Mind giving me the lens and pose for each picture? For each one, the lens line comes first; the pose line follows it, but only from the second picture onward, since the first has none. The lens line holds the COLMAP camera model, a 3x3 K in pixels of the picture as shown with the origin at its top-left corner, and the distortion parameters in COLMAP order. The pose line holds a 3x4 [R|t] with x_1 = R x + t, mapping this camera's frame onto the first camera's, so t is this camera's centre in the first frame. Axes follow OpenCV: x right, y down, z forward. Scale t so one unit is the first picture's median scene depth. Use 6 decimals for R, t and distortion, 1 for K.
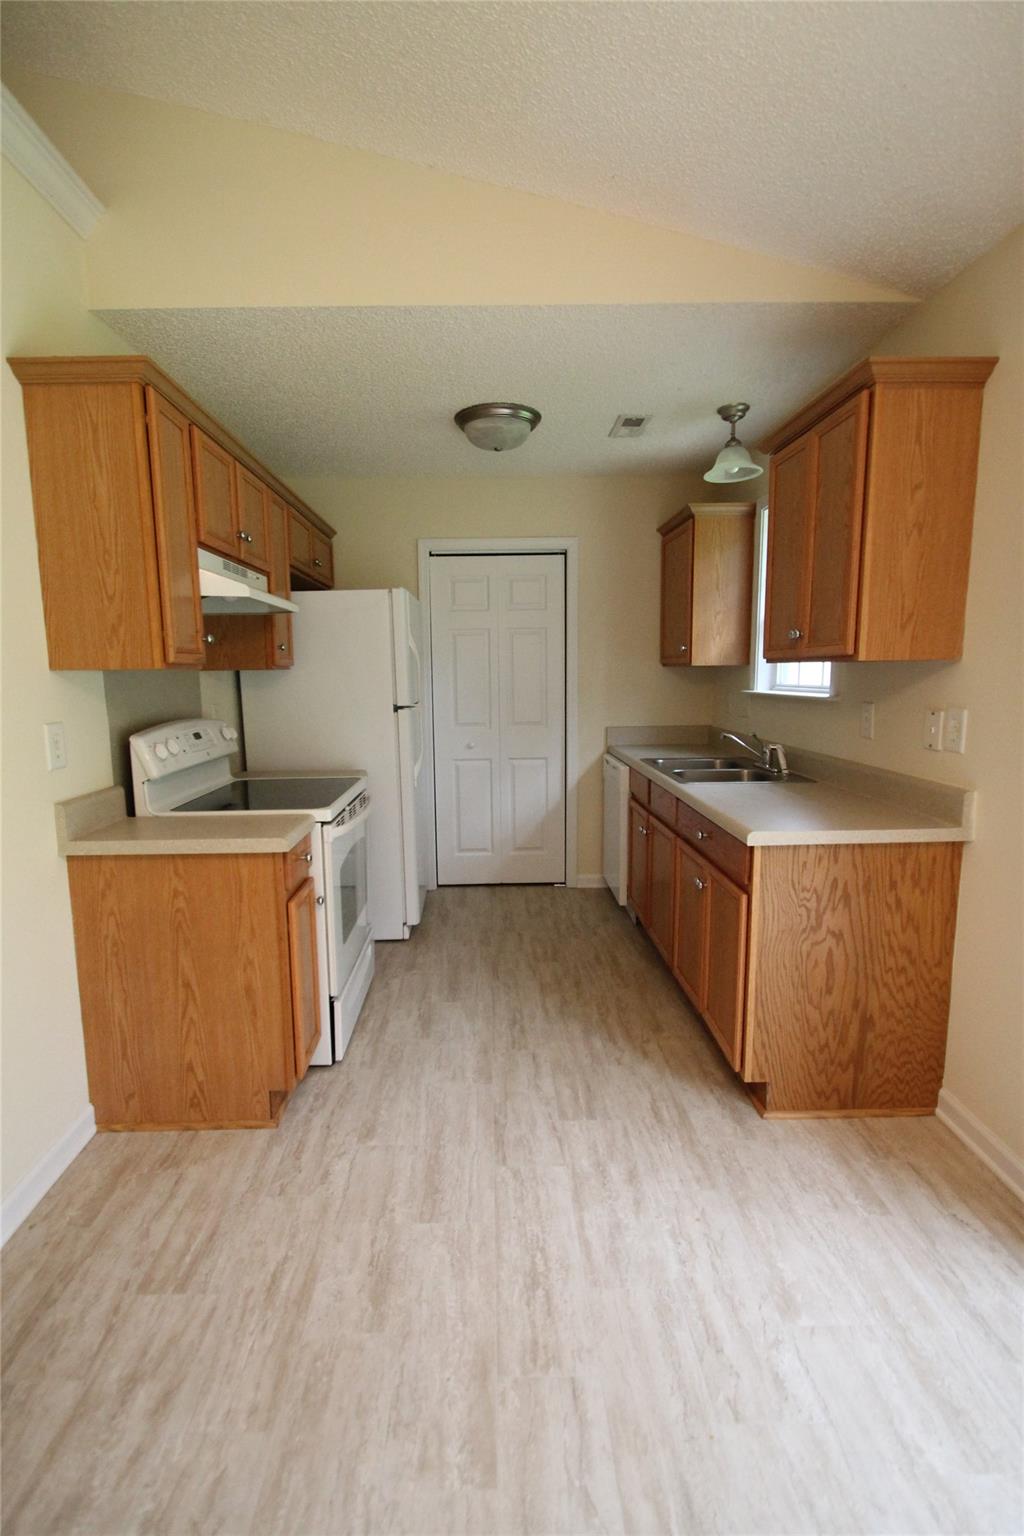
lens RADIAL K [[723.5, 0, 490.7], [0, 723.5, 775.2], [0, 0, 1]] dist [0.026167, -0.025477]
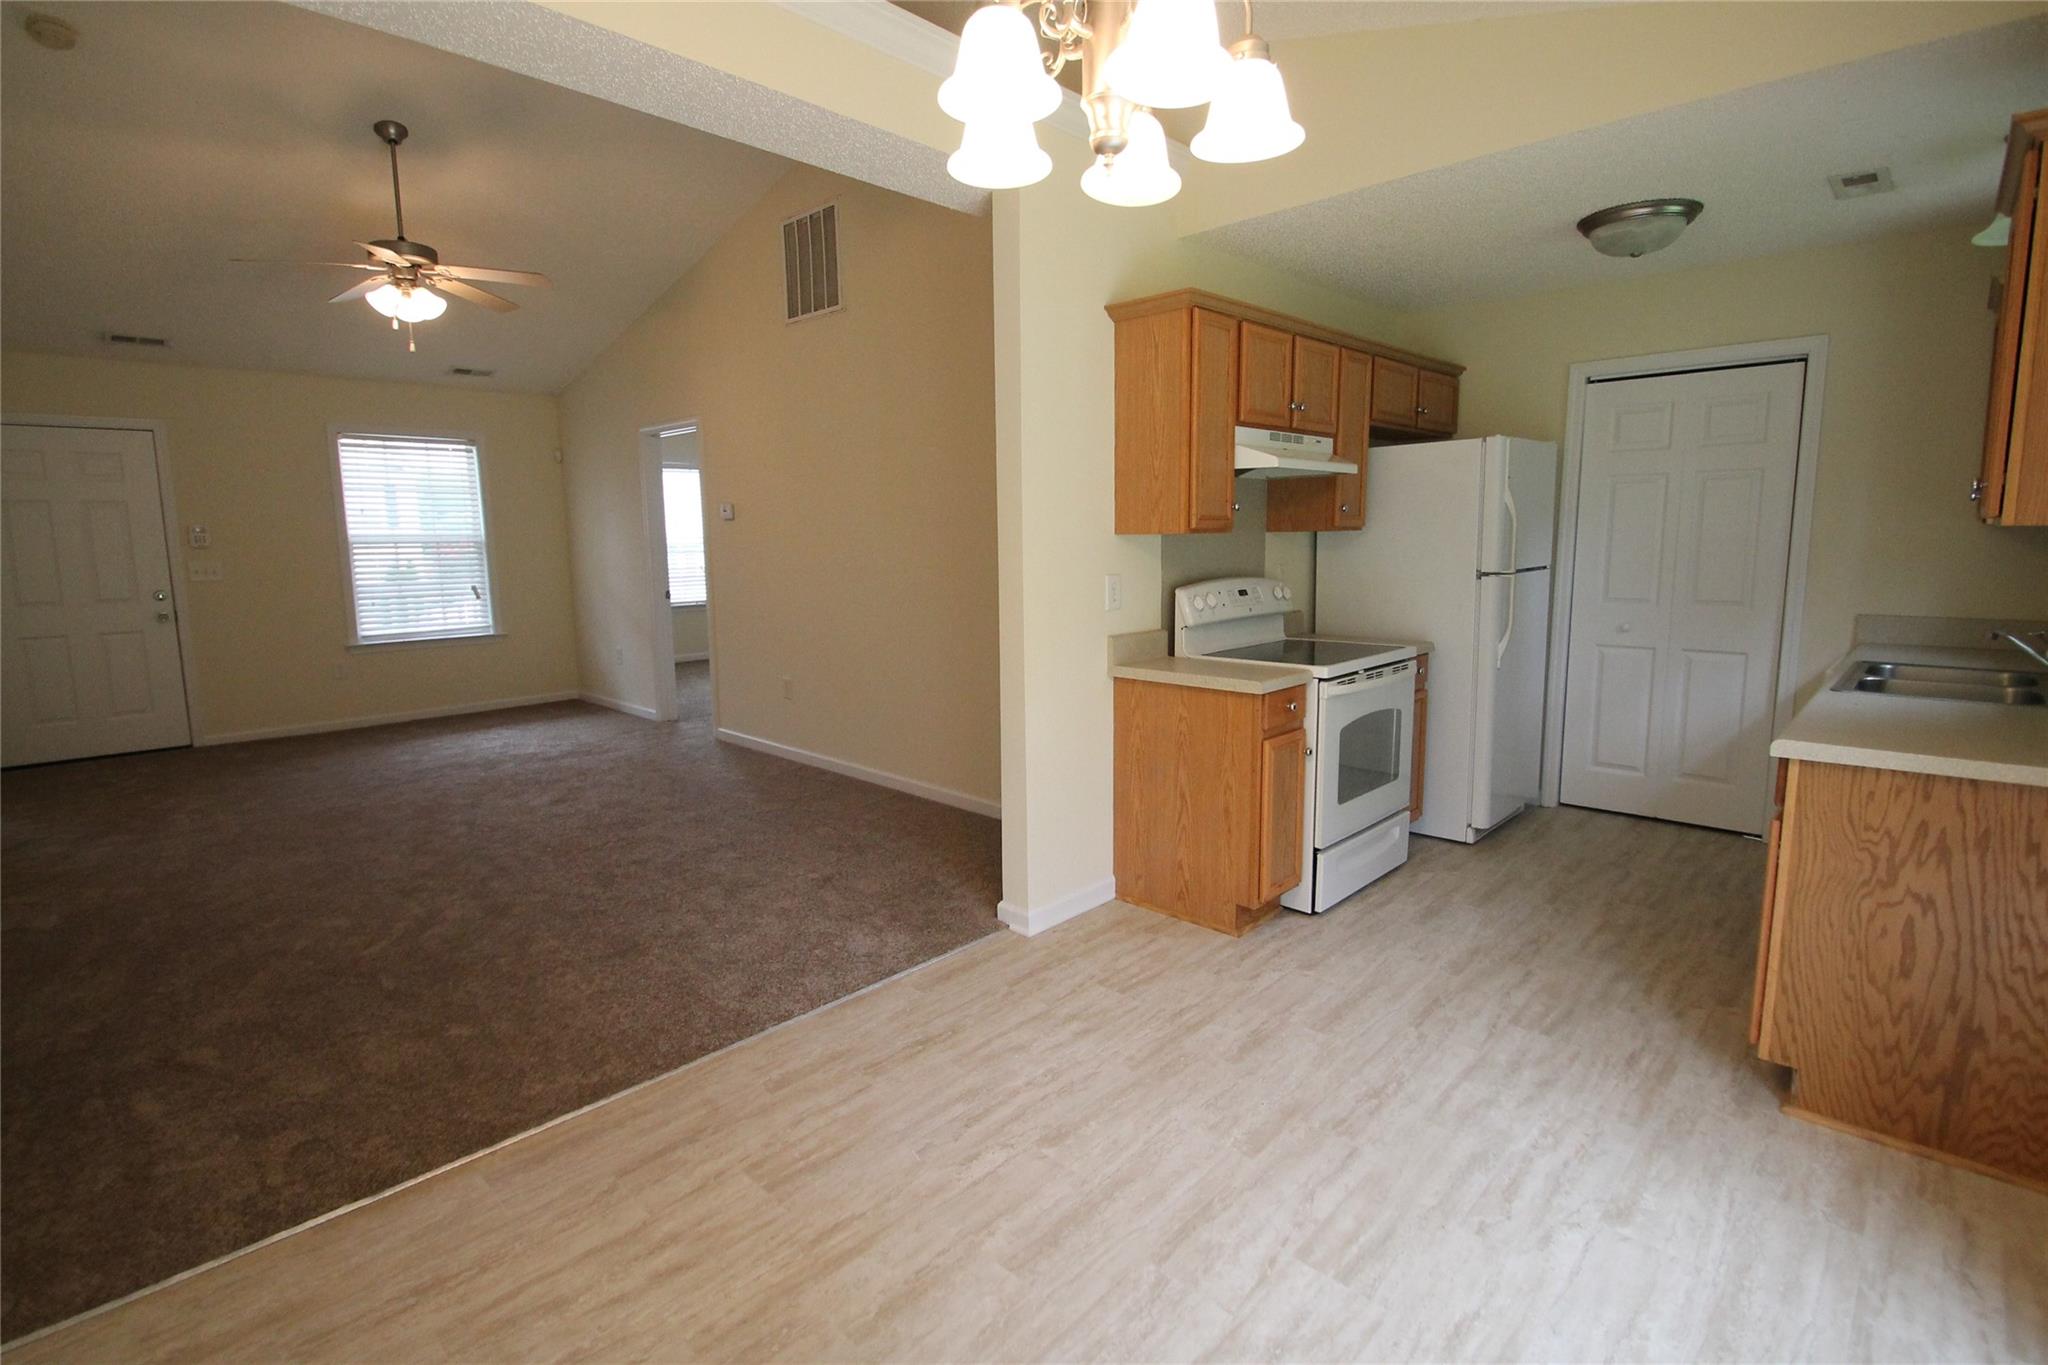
lens RADIAL K [[964.7, 0, 1027.9], [0, 964.7, 673.7], [0, 0, 1]] dist [0.026167, -0.025477]
pose [[0.714426, 0.104513, -0.691862, 0.473707], [-0.095371, 0.994099, 0.051688, 0.028158], [0.693182, 0.029056, 0.720177, -0.328126]]
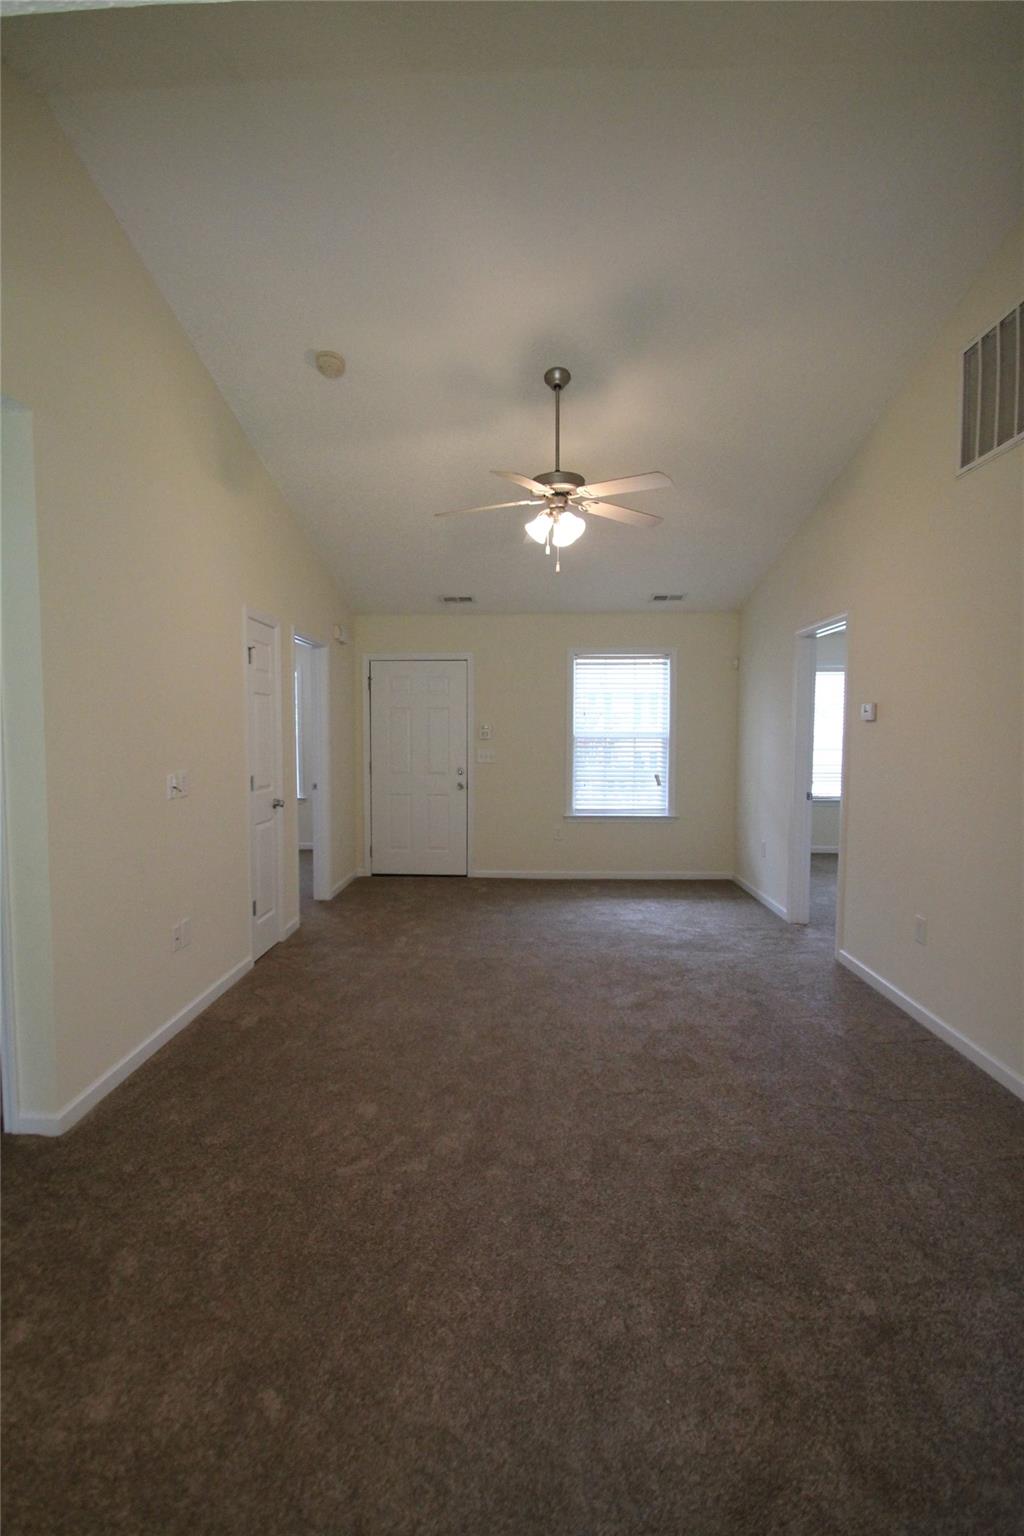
lens RADIAL K [[731.7, 0, 493.8], [0, 731.7, 775.6], [0, 0, 1]] dist [0.025031, -0.021564]
pose [[-0.053139, 0.073091, -0.995909, -0.208265], [-0.140601, 0.986835, 0.079927, -0.066163], [0.988639, 0.144273, -0.042163, 0.232685]]
